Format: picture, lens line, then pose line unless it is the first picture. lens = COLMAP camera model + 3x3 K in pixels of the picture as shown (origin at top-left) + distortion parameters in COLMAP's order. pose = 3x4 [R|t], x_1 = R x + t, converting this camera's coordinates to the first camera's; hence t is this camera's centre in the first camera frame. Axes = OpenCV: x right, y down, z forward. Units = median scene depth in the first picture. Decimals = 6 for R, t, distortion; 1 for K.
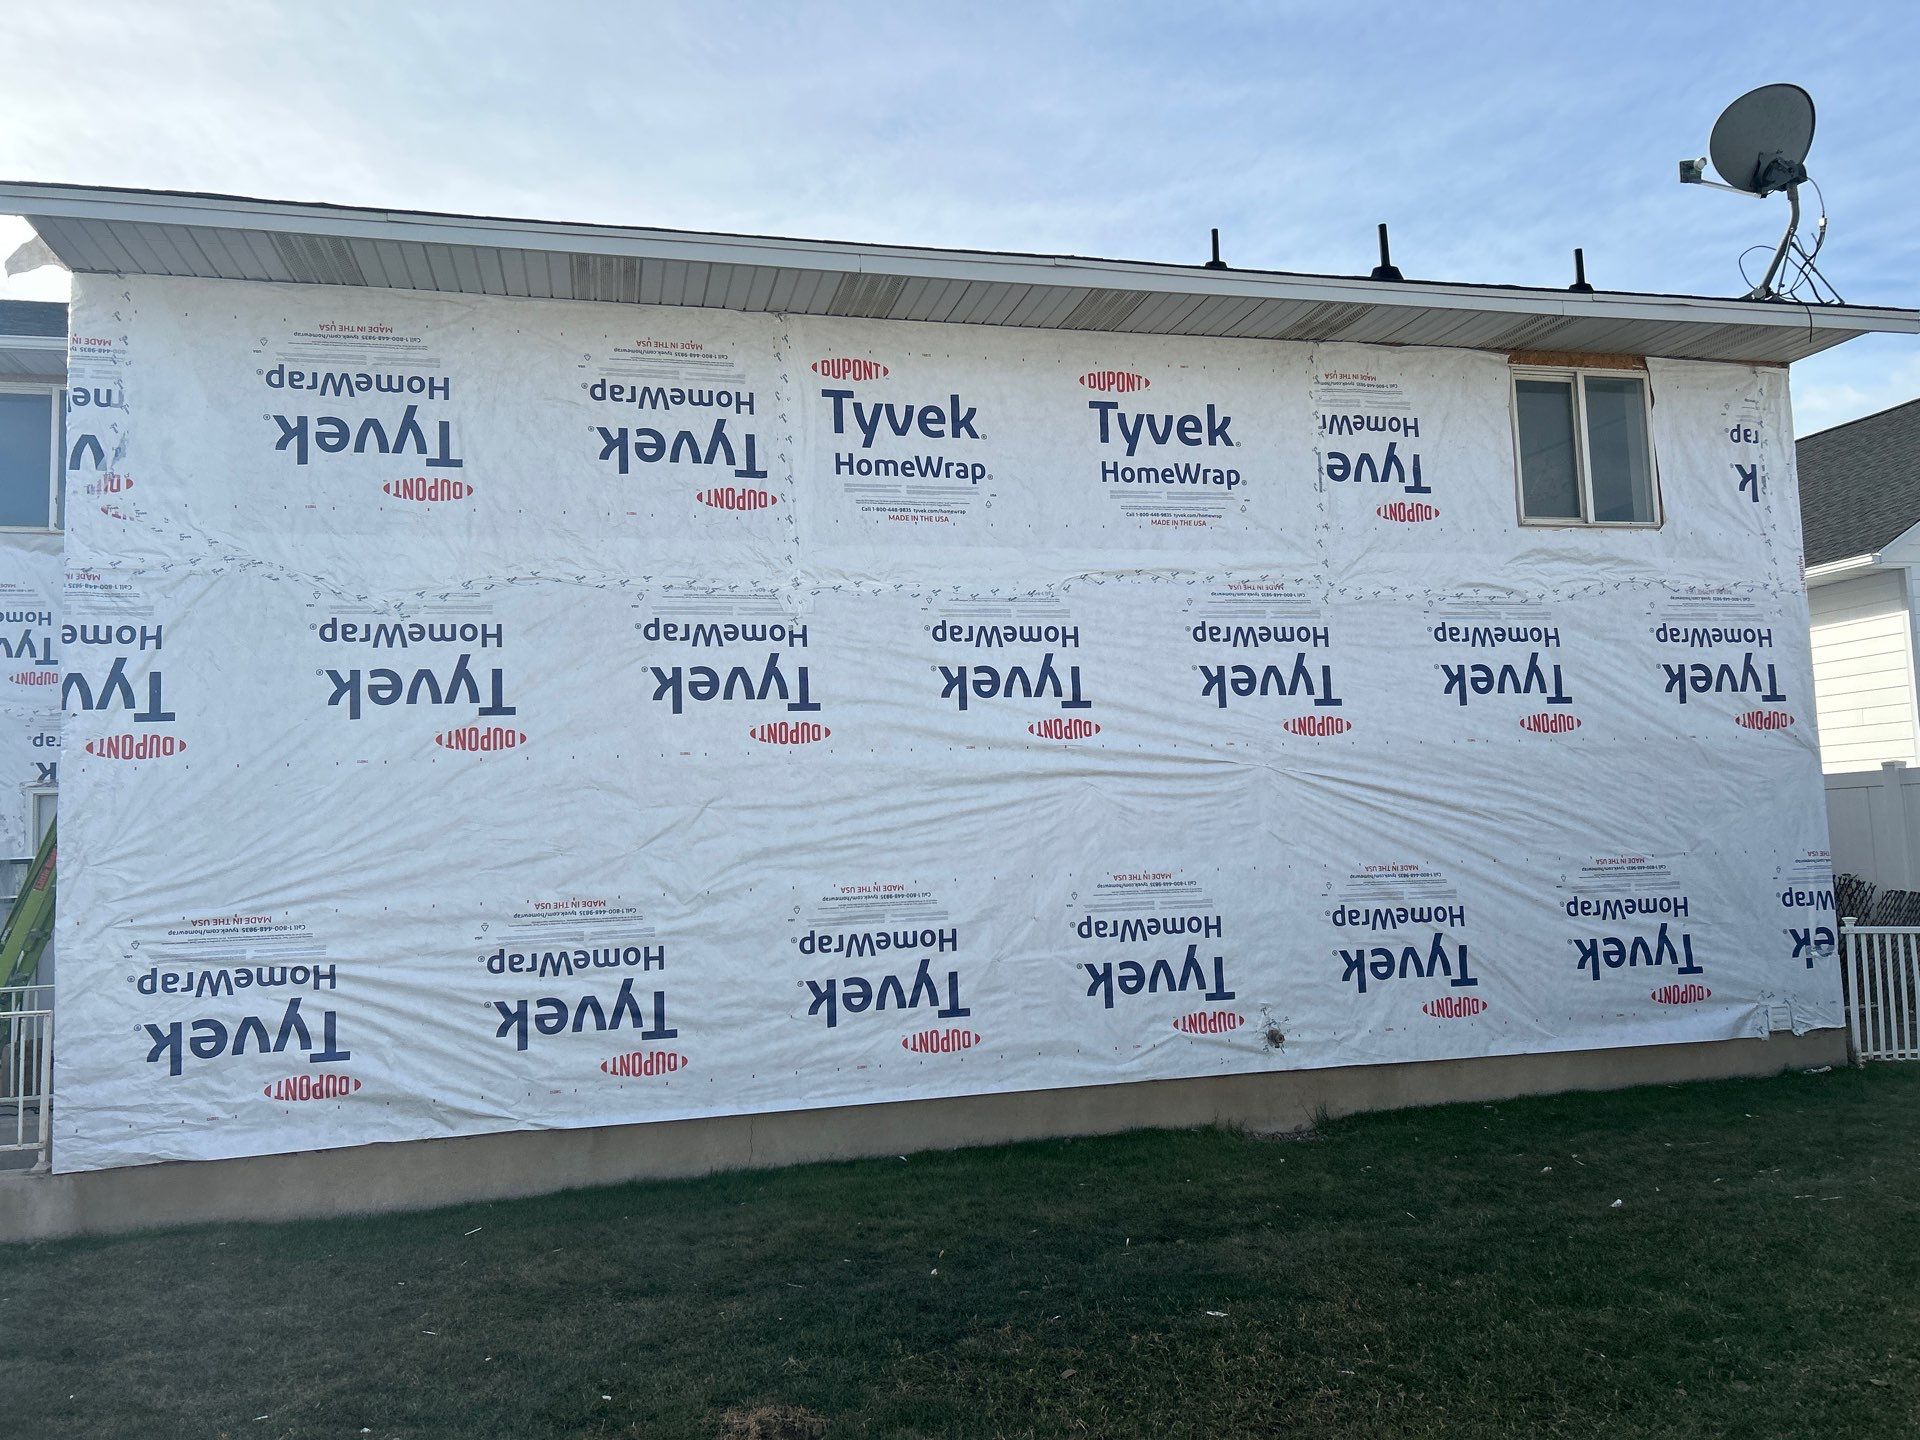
lens RADIAL K [[1404.1, 0, 960.0], [0, 1404.1, 720.0], [0, 0, 1]] dist [0.047601, -0.041498]
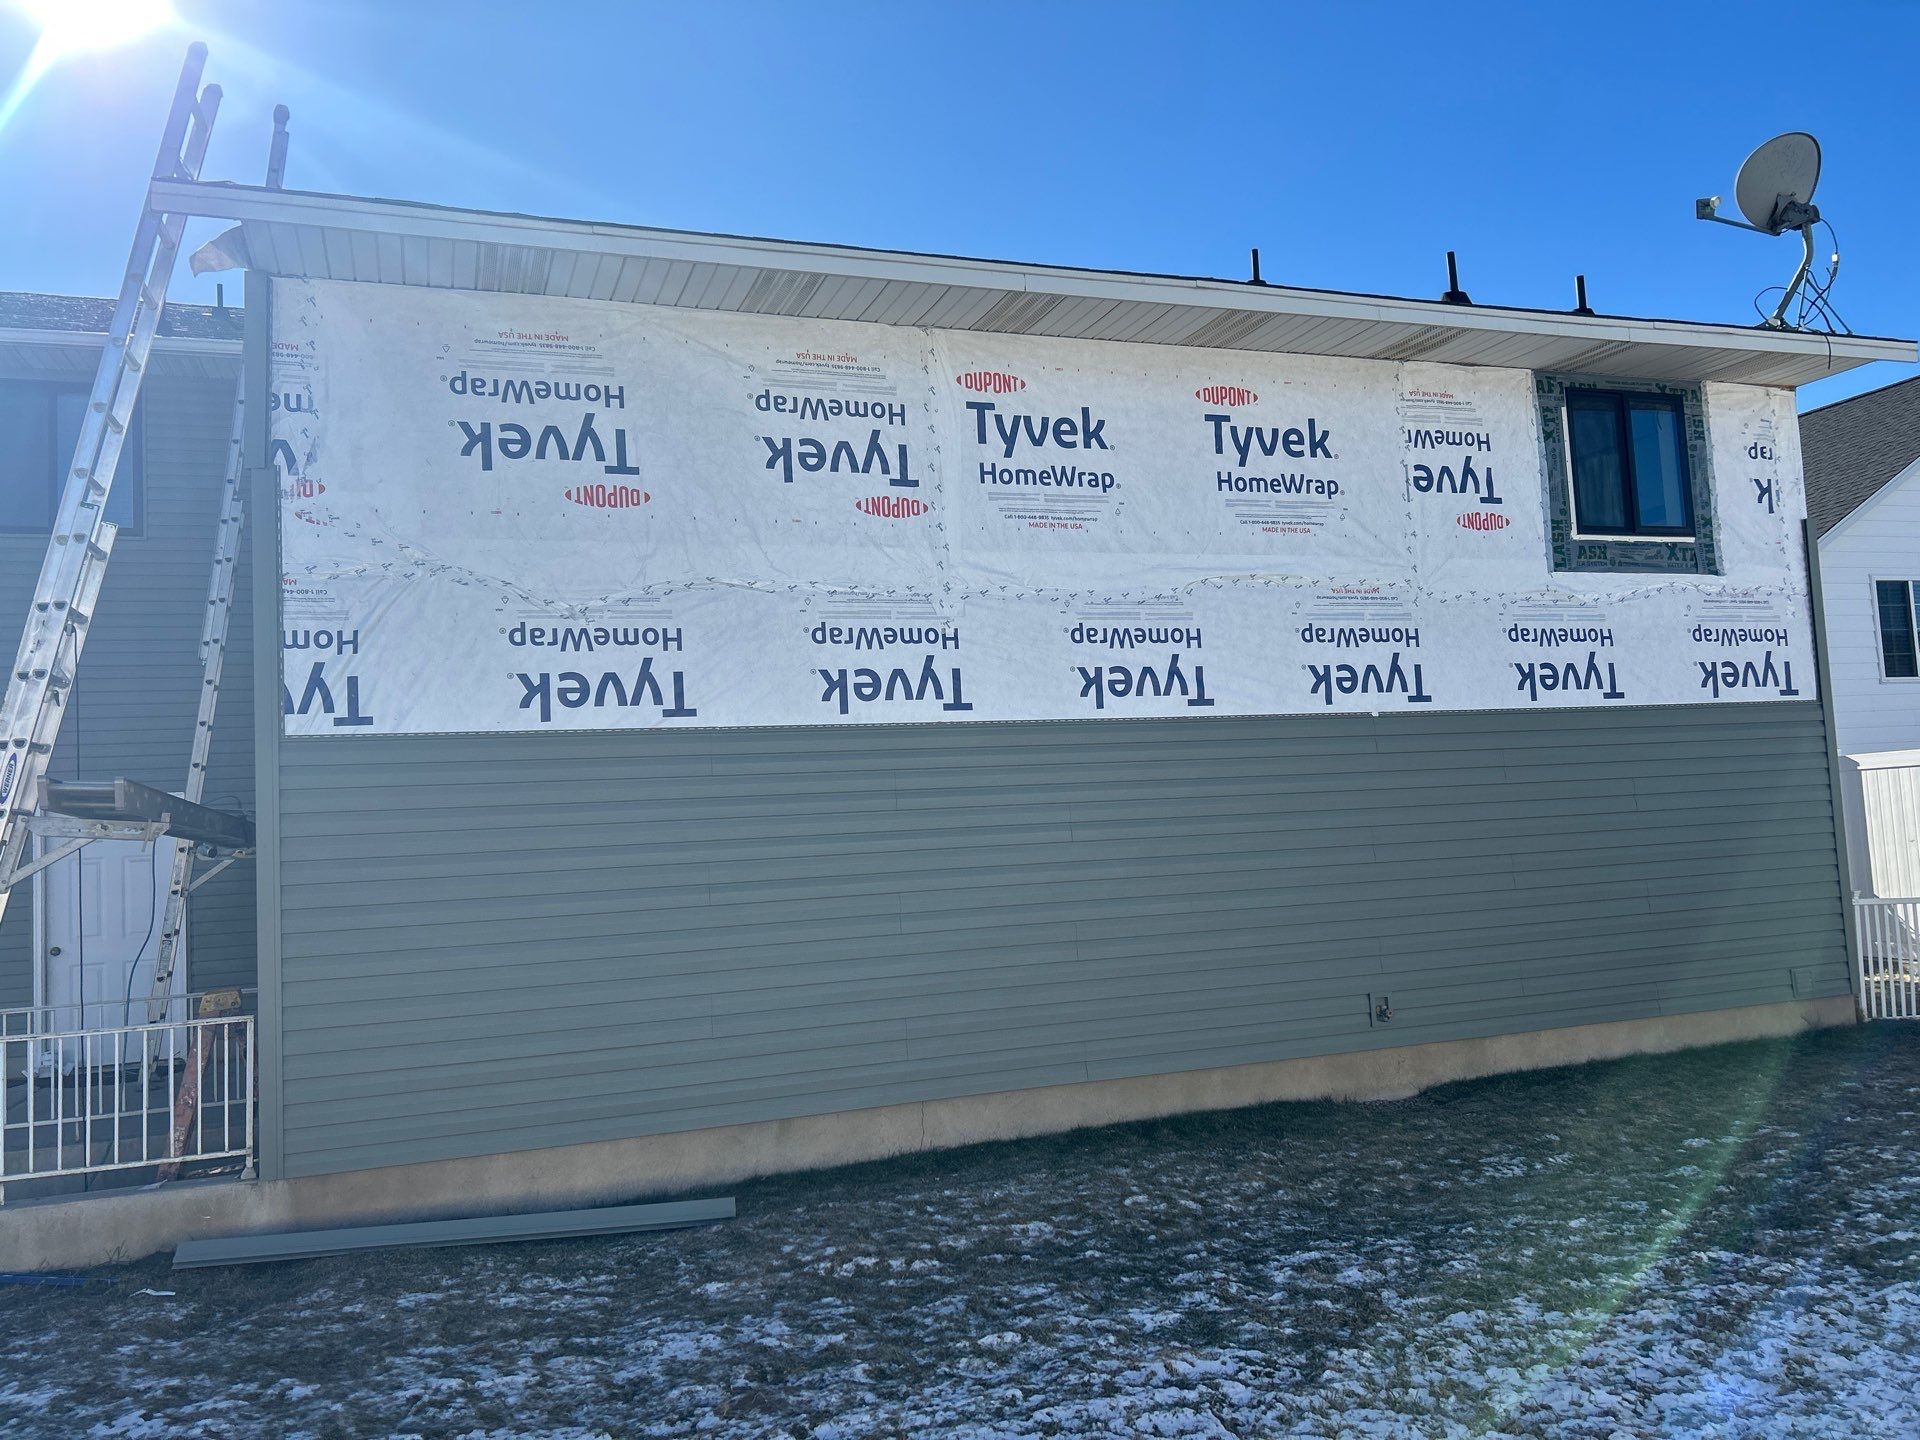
lens RADIAL K [[1421.9, 0, 960.0], [0, 1421.9, 720.0], [0, 0, 1]] dist [0.063792, -0.073692]
pose [[0.994756, -0.009018, 0.101875, -0.201510], [0.009241, 0.999956, -0.001712, 0.002183], [-0.101855, 0.002644, 0.994796, -0.044251]]
